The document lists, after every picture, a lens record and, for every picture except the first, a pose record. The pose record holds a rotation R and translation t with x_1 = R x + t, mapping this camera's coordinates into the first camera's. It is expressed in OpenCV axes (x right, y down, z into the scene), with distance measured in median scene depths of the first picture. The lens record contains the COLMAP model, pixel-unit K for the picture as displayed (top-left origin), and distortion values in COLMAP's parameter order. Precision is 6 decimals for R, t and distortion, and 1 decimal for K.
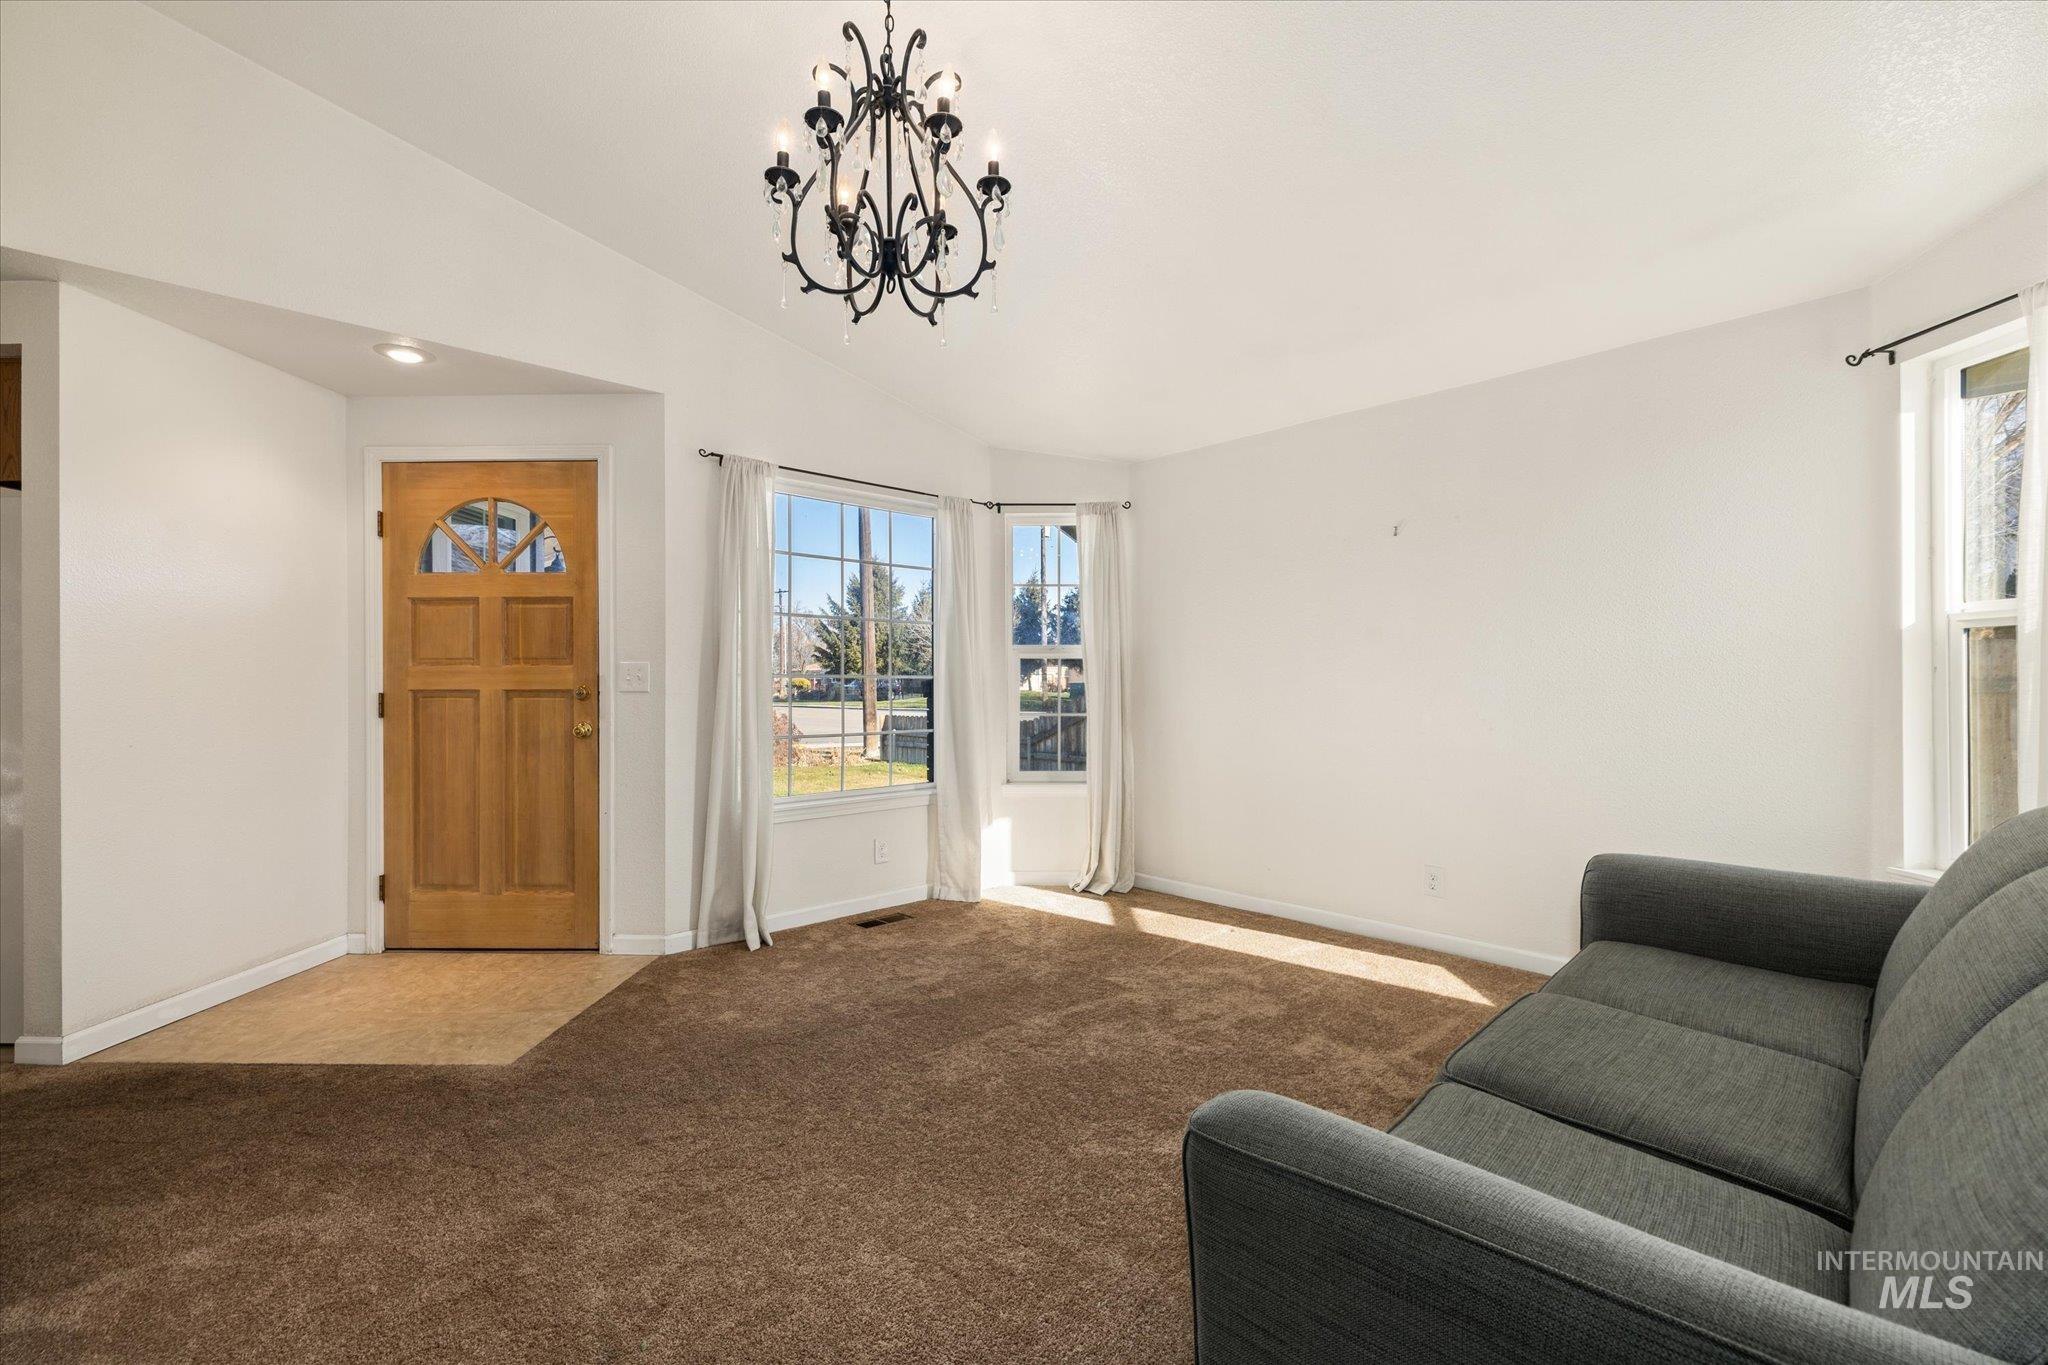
lens RADIAL K [[867.3, 0, 1016.9], [0, 867.3, 684.0], [0, 0, 1]] dist [0.001230, 0.000157]
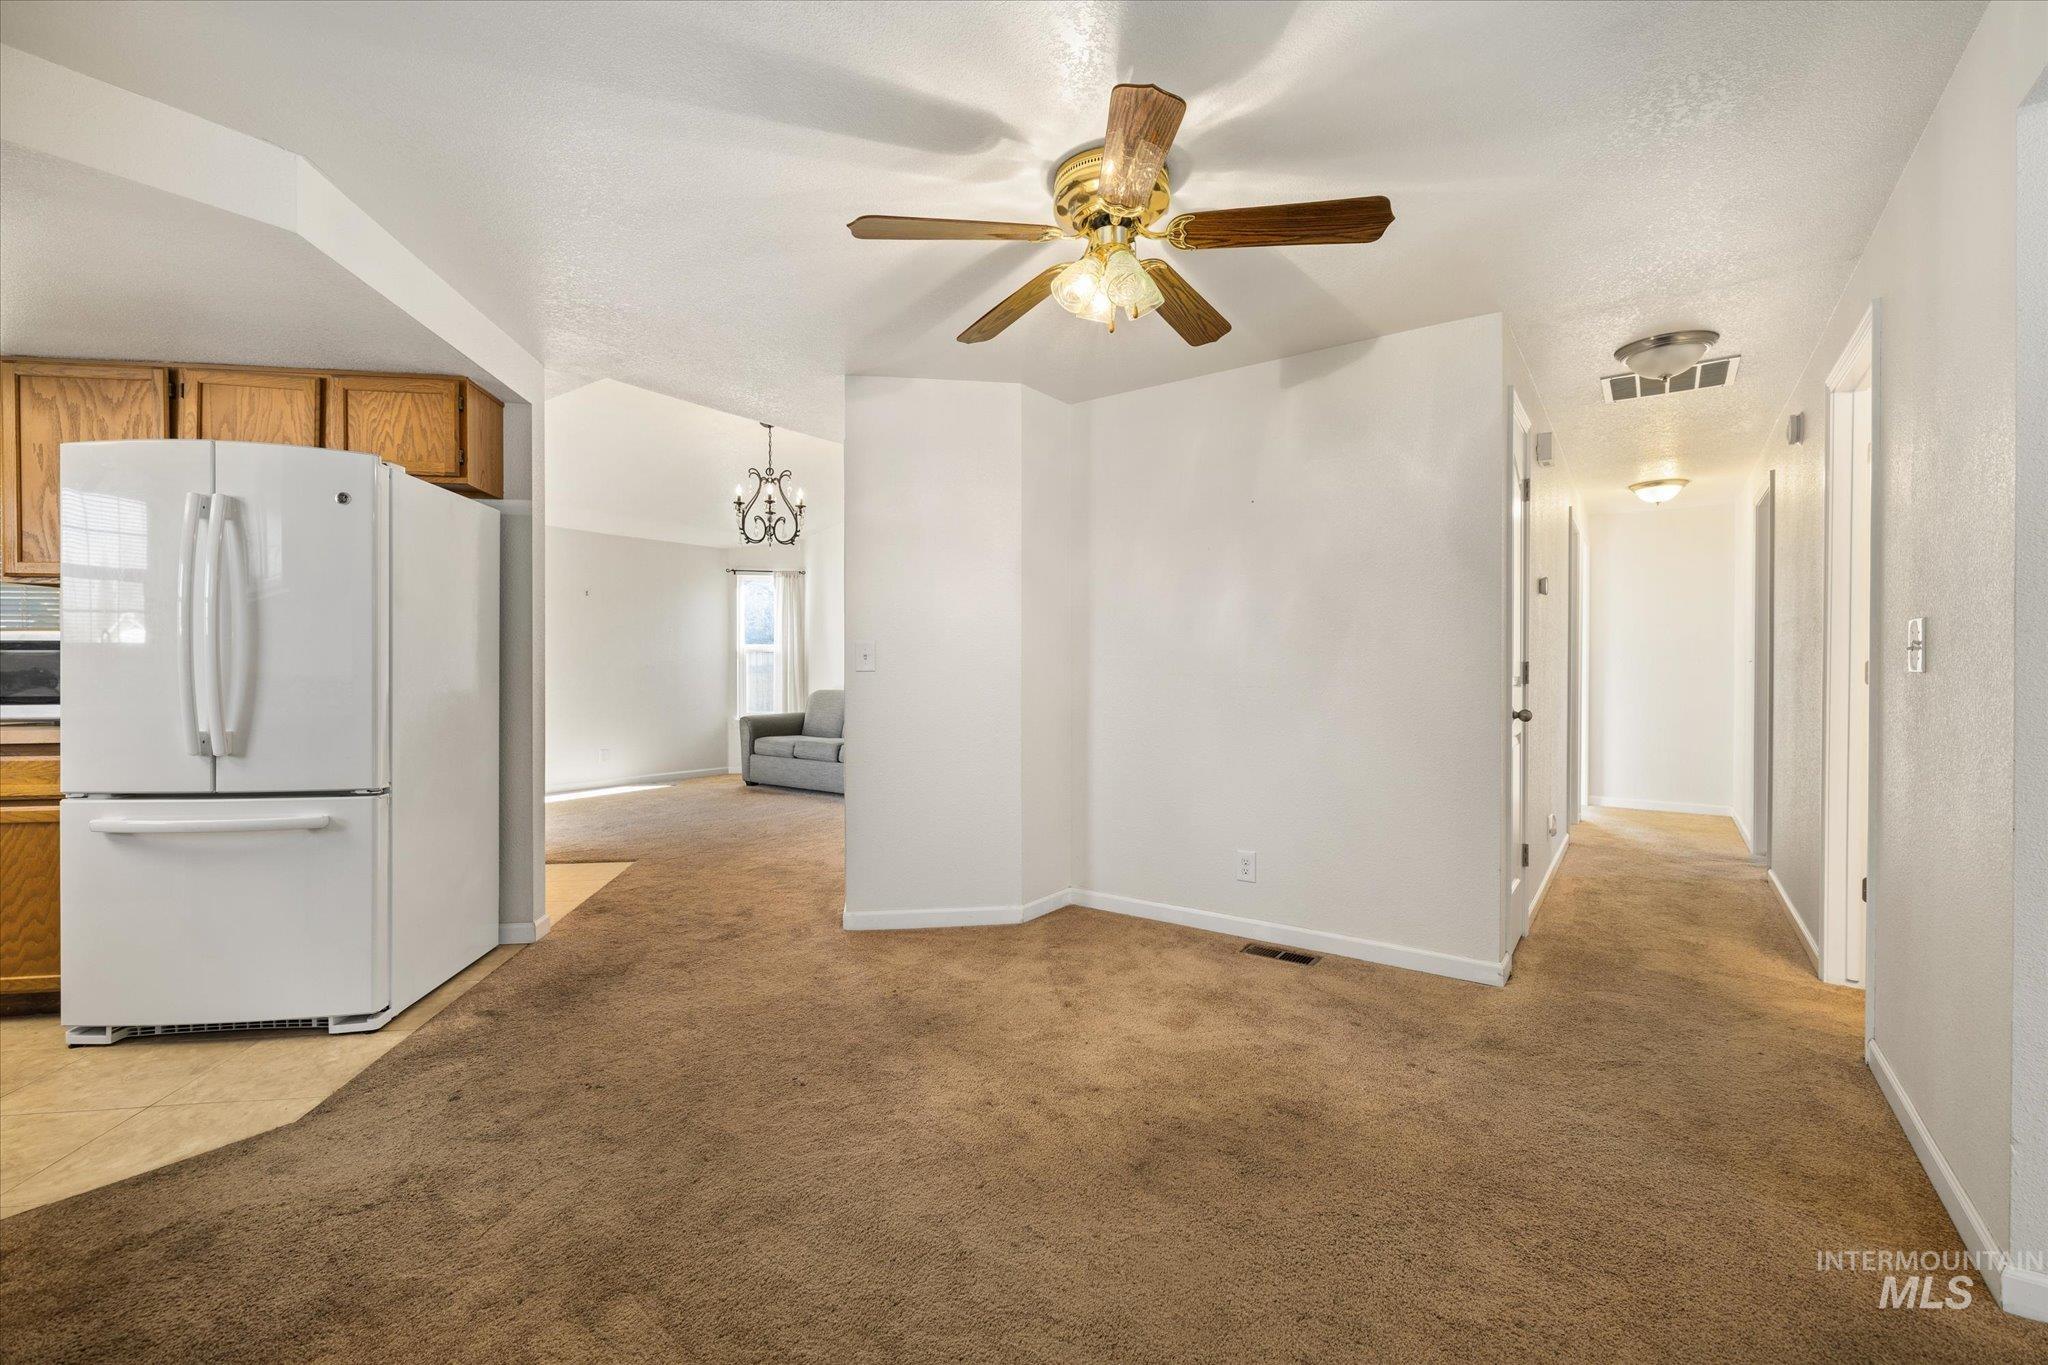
lens RADIAL K [[861.0, 0, 1017.2], [0, 861.0, 675.3], [0, 0, 1]] dist [0.002129, 0.000358]
pose [[-0.173255, -0.004691, 0.984866, -1.840531], [0.000731, 0.999988, 0.004891, 0.012377], [-0.984877, 0.001567, -0.173250, 0.350923]]
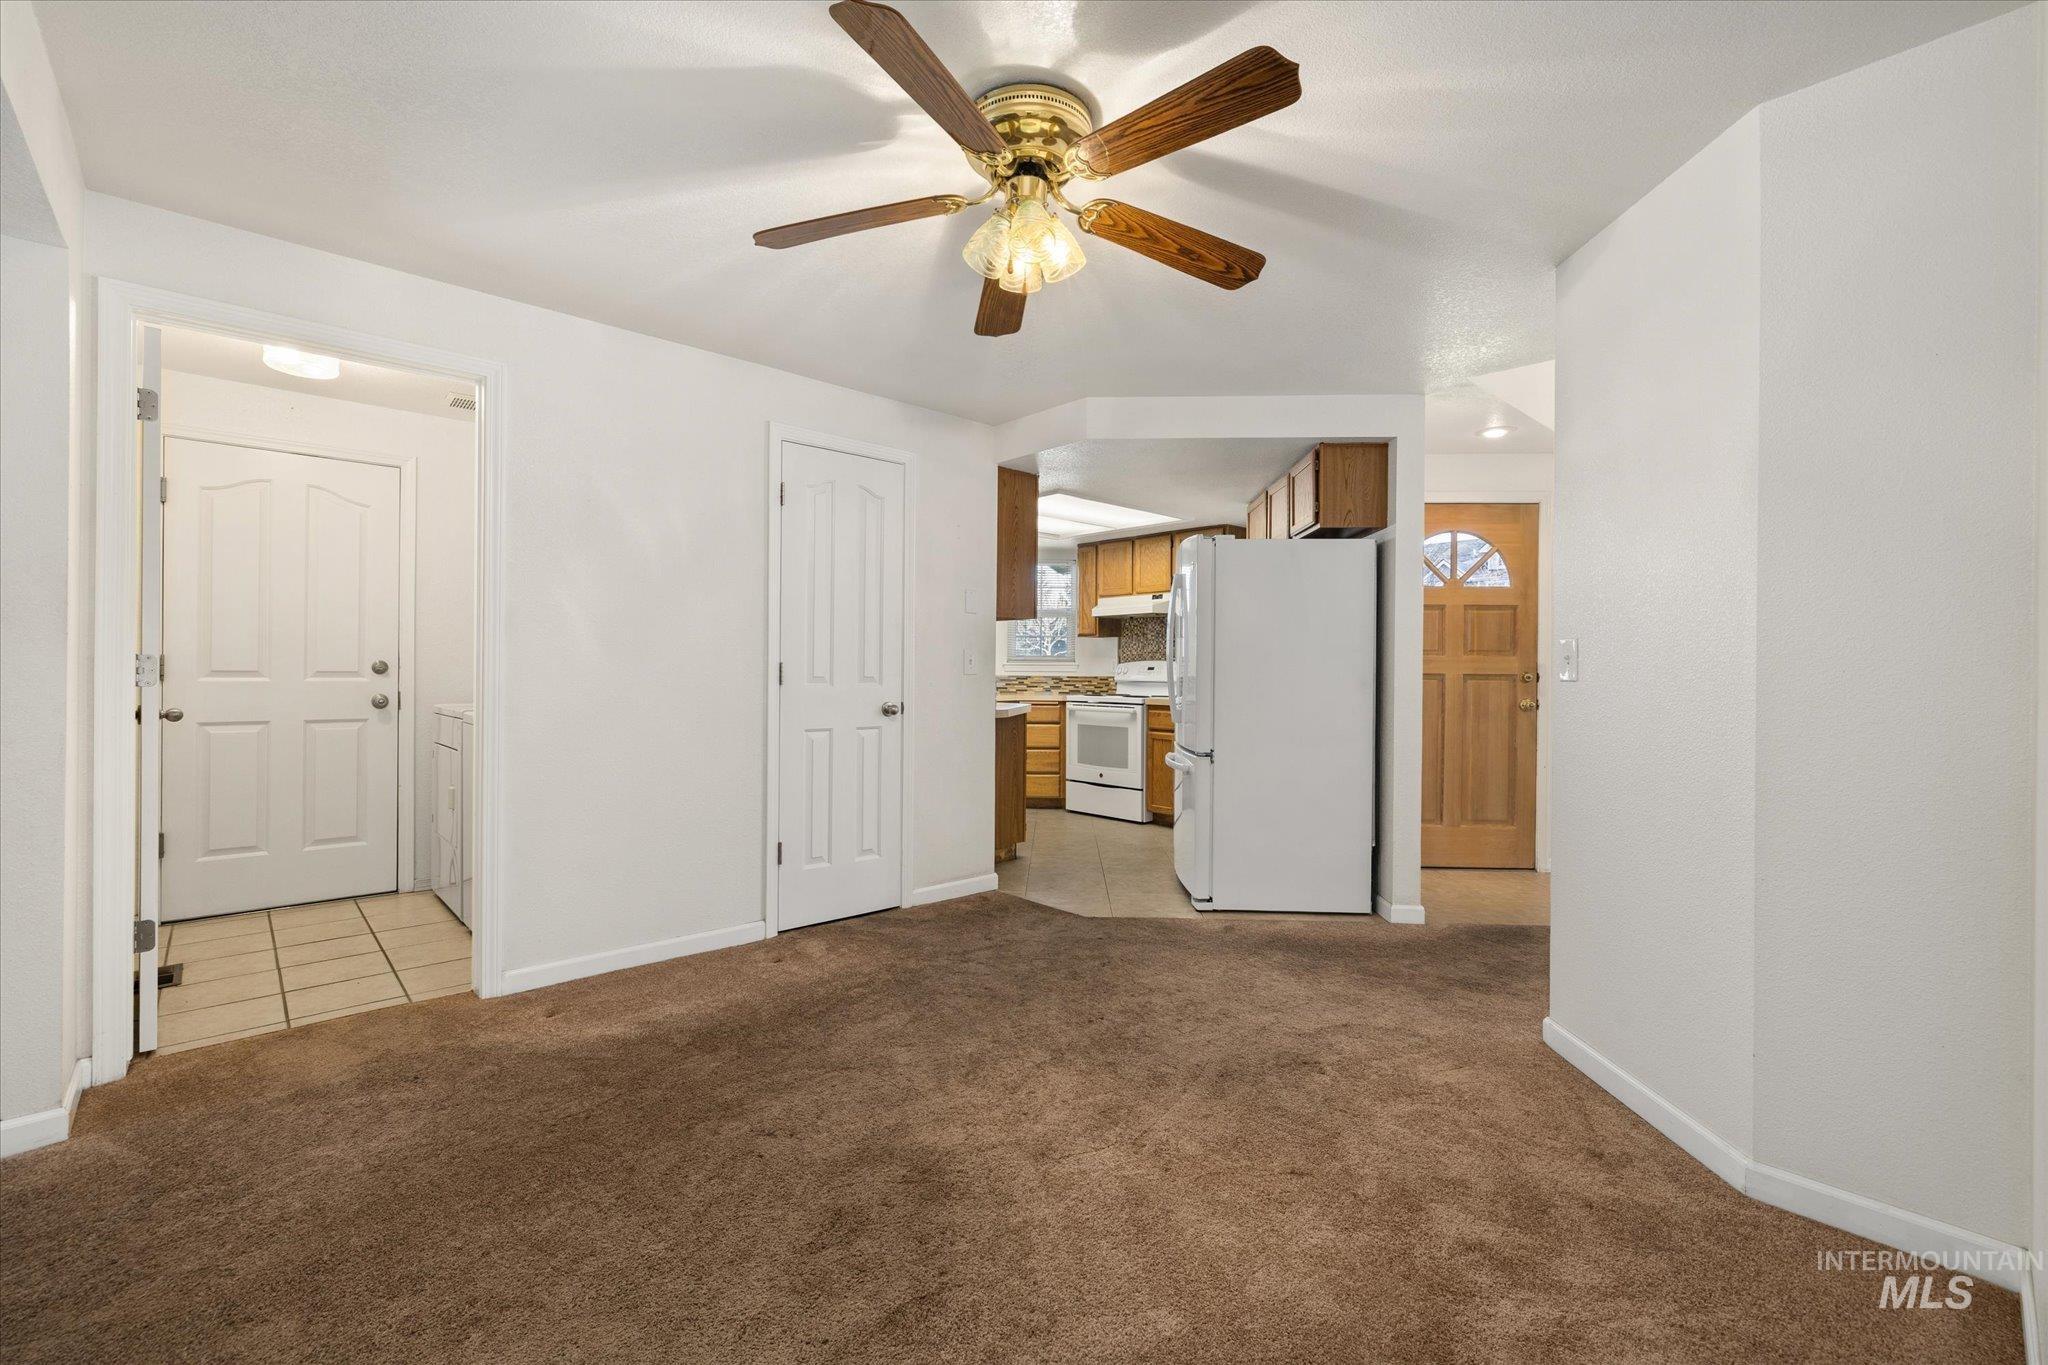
lens RADIAL K [[867.9, 0, 1018.1], [0, 867.9, 672.1], [0, 0, 1]] dist [0.000404, -0.000053]
pose [[0.999768, 0.011265, -0.018375, -1.254224], [-0.011235, 0.999935, 0.001770, 0.008864], [0.018394, -0.001563, 0.999830, -0.353623]]
